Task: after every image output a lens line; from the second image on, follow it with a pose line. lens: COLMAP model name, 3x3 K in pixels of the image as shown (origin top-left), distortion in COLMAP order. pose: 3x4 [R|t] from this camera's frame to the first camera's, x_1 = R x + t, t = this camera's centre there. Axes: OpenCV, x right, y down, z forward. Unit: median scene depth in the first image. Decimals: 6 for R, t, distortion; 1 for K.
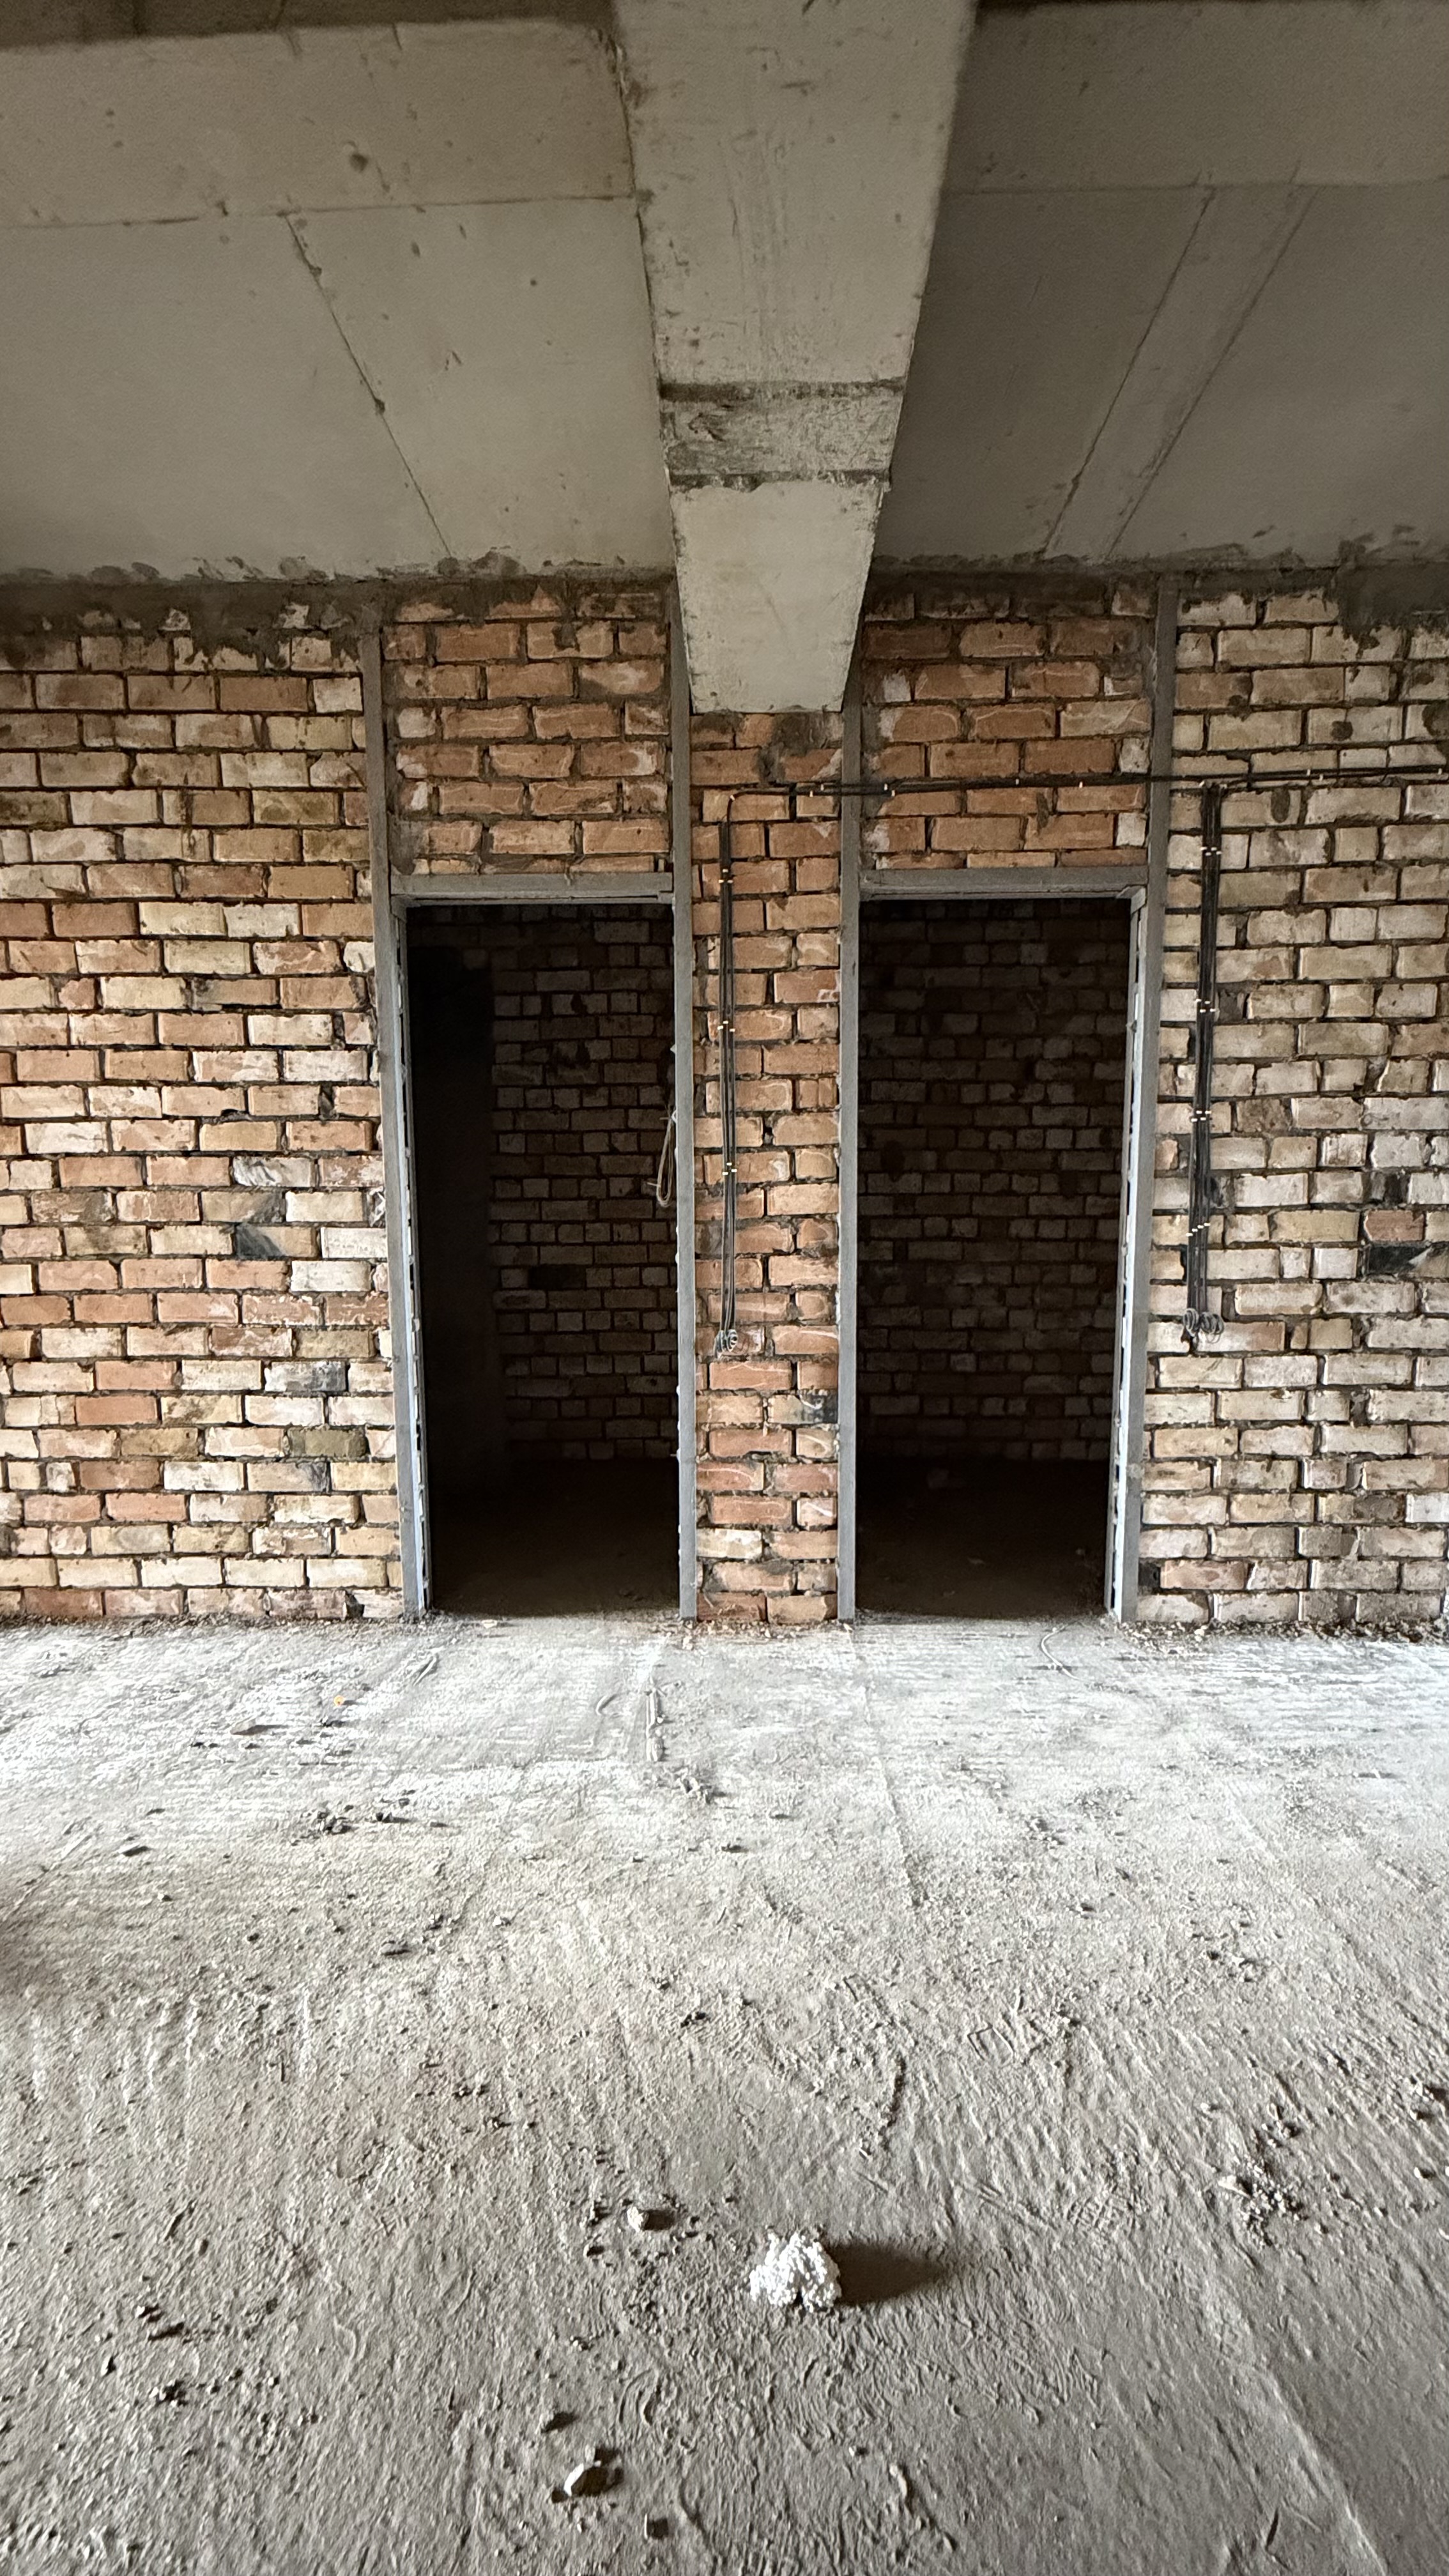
lens RADIAL K [[1030.4, 0, 726.6], [0, 1030.4, 1289.6], [0, 0, 1]] dist [-0.001664, 0.000608]
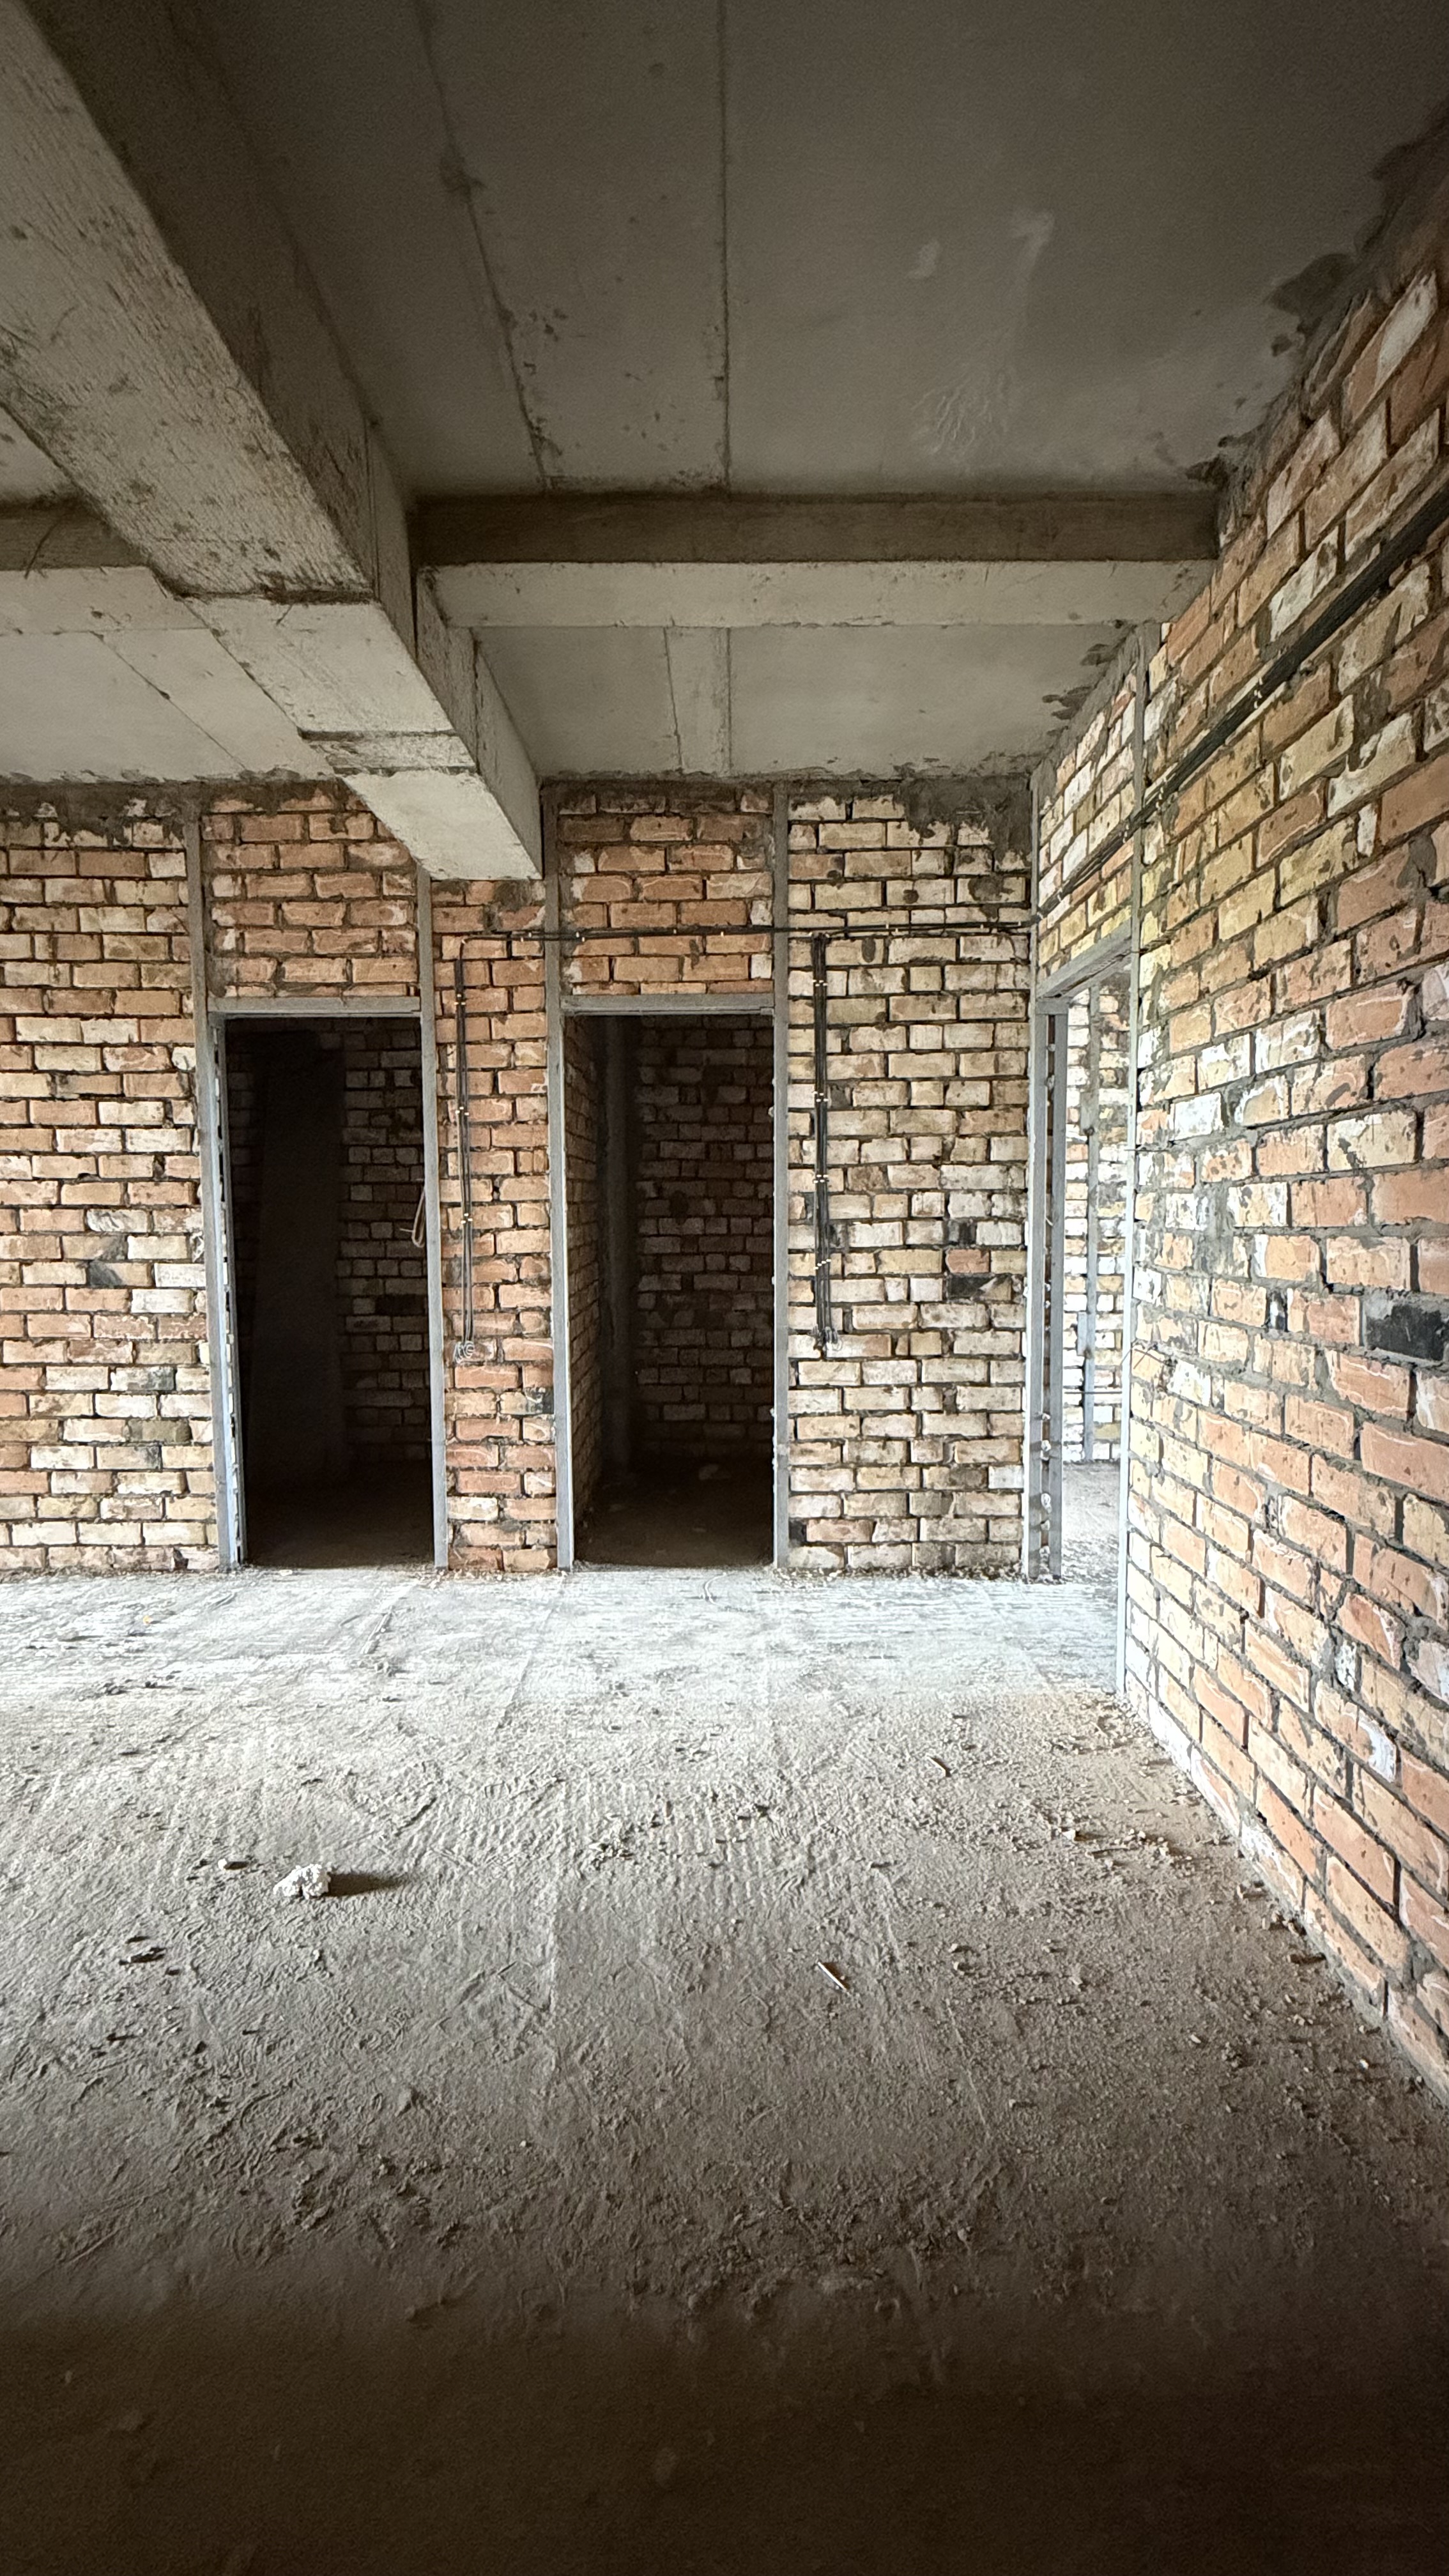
lens RADIAL K [[1030.4, 0, 726.7], [0, 1030.4, 1288.6], [0, 0, 1]] dist [-0.001664, 0.000608]
pose [[0.999905, -0.001394, 0.013747, 0.316932], [0.001879, 0.999374, -0.035337, 0.019205], [-0.013689, 0.035360, 0.999281, -0.313685]]
